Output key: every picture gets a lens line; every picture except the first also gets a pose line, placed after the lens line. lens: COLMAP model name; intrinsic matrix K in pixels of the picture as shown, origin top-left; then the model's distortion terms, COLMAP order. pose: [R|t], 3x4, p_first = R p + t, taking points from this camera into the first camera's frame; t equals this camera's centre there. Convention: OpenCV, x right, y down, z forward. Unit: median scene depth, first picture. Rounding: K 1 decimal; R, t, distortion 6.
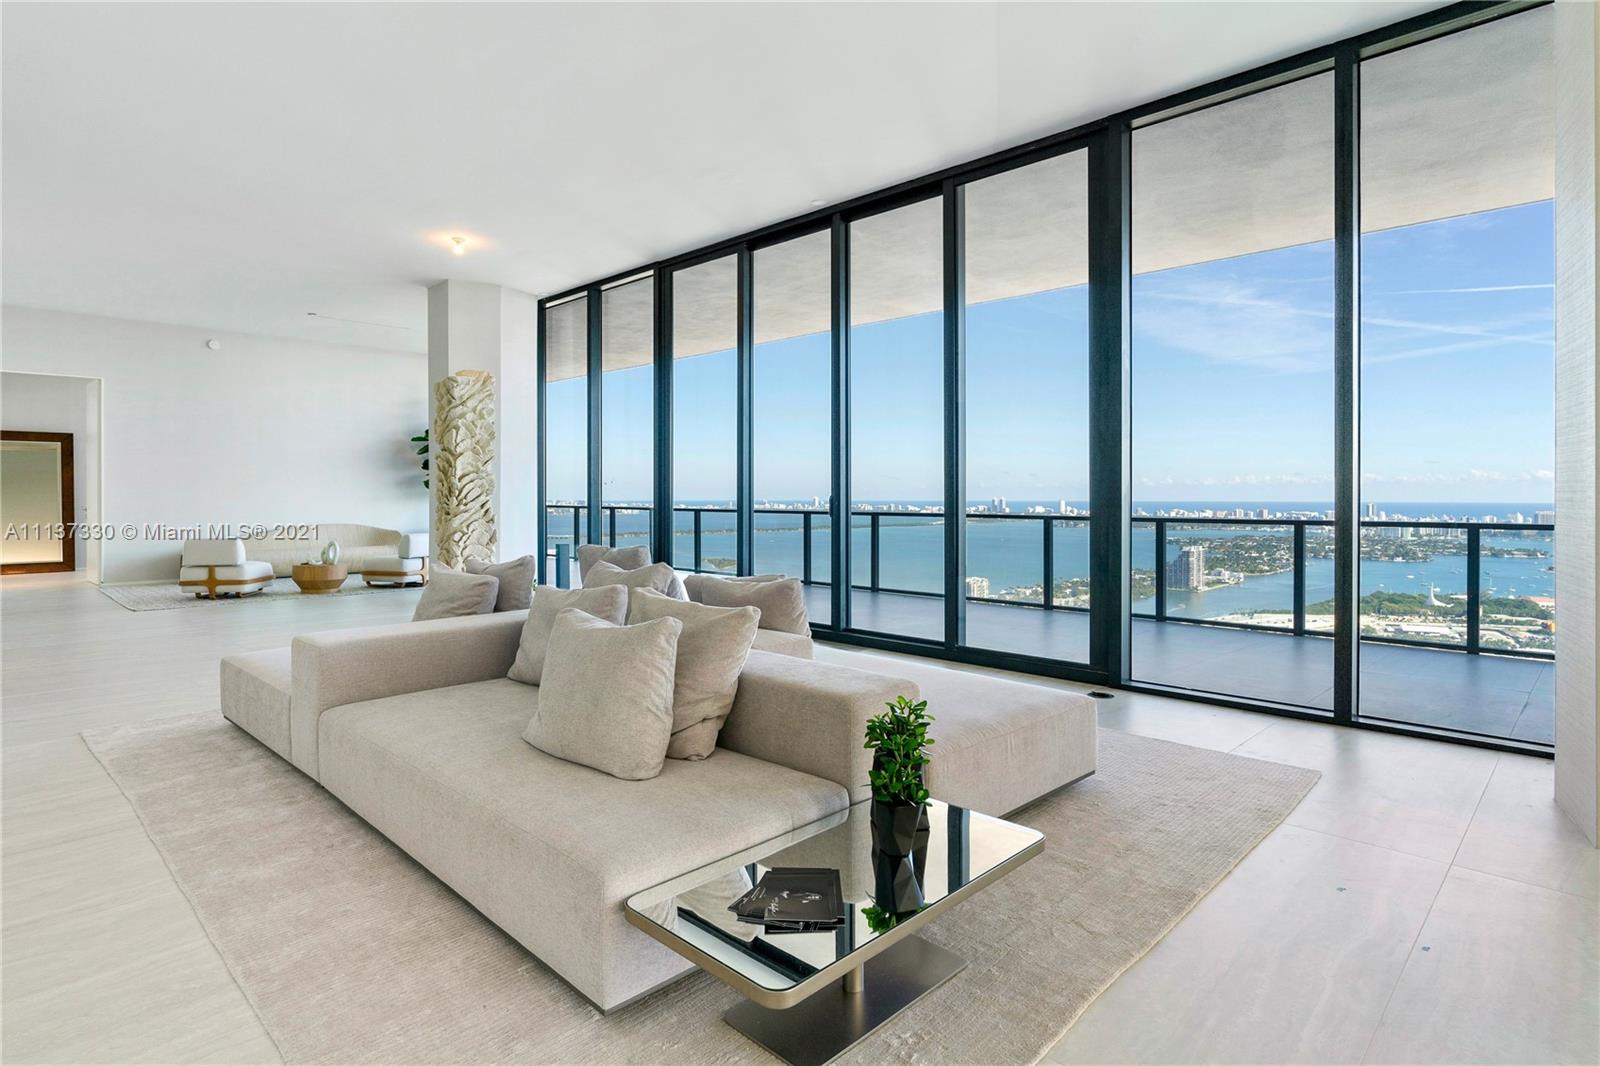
lens RADIAL K [[841.7, 0, 771.3], [0, 841.7, 500.6], [0, 0, 1]] dist [-0.004696, 0.000786]
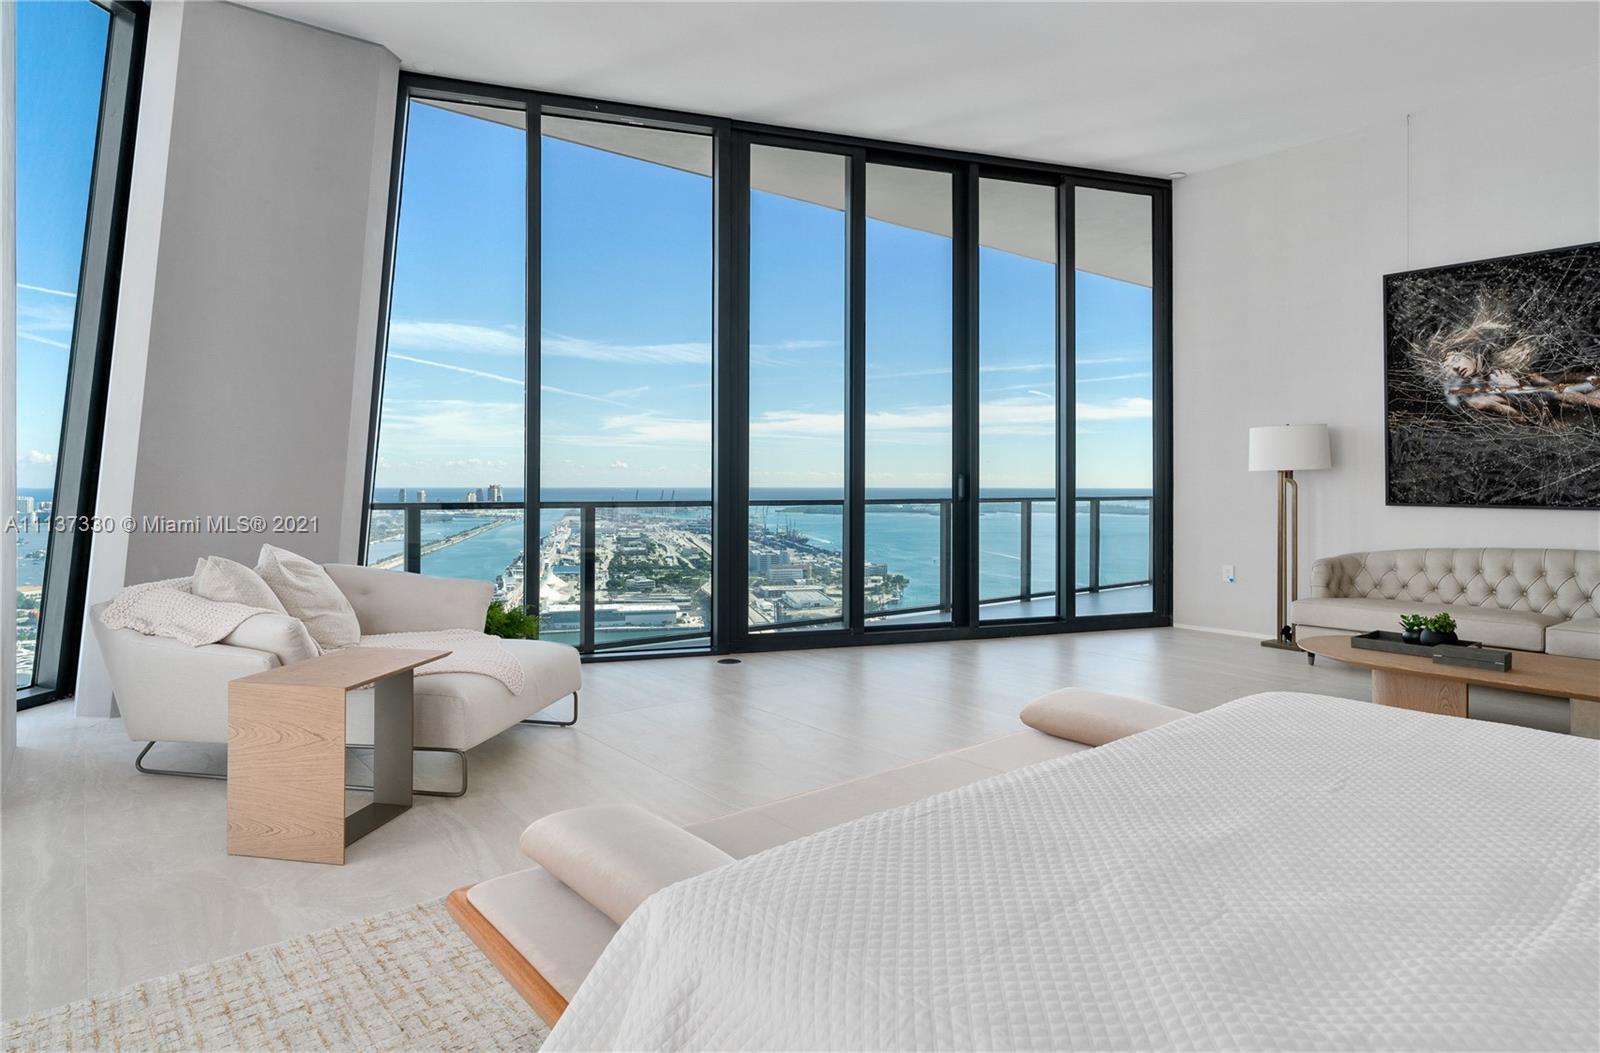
lens RADIAL K [[911.4, 0, 789.4], [0, 911.4, 471.2], [0, 0, 1]] dist [-0.017167, -0.000352]
pose [[0.116166, 0.010552, 0.993174, -1.342114], [0.006486, 0.999914, -0.011382, -0.009456], [-0.993209, 0.007764, 0.116087, 1.460393]]
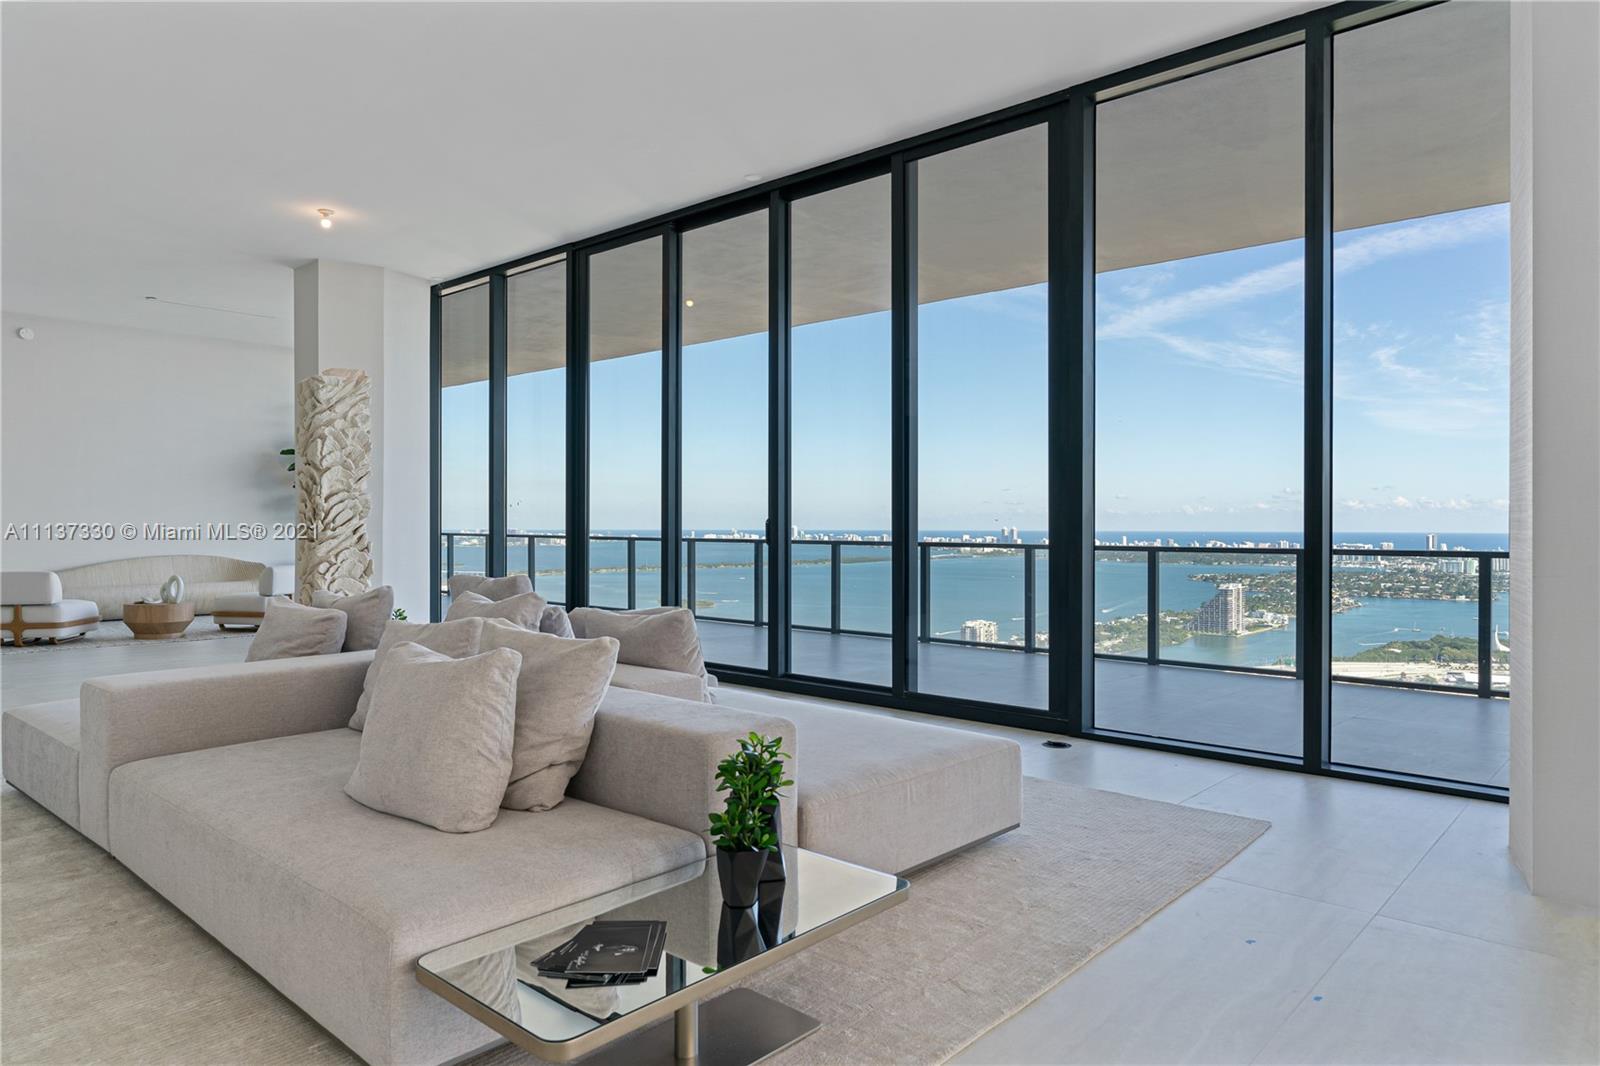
lens RADIAL K [[1003.4, 0, 803.3], [0, 1003.4, 527.3], [0, 0, 1]] dist [0.002090, 0.001404]
pose [[0.998122, 0.001814, 0.061226, 0.058894], [-0.001643, 0.999995, -0.002843, 0.006745], [-0.061231, 0.002737, 0.998120, -0.031791]]
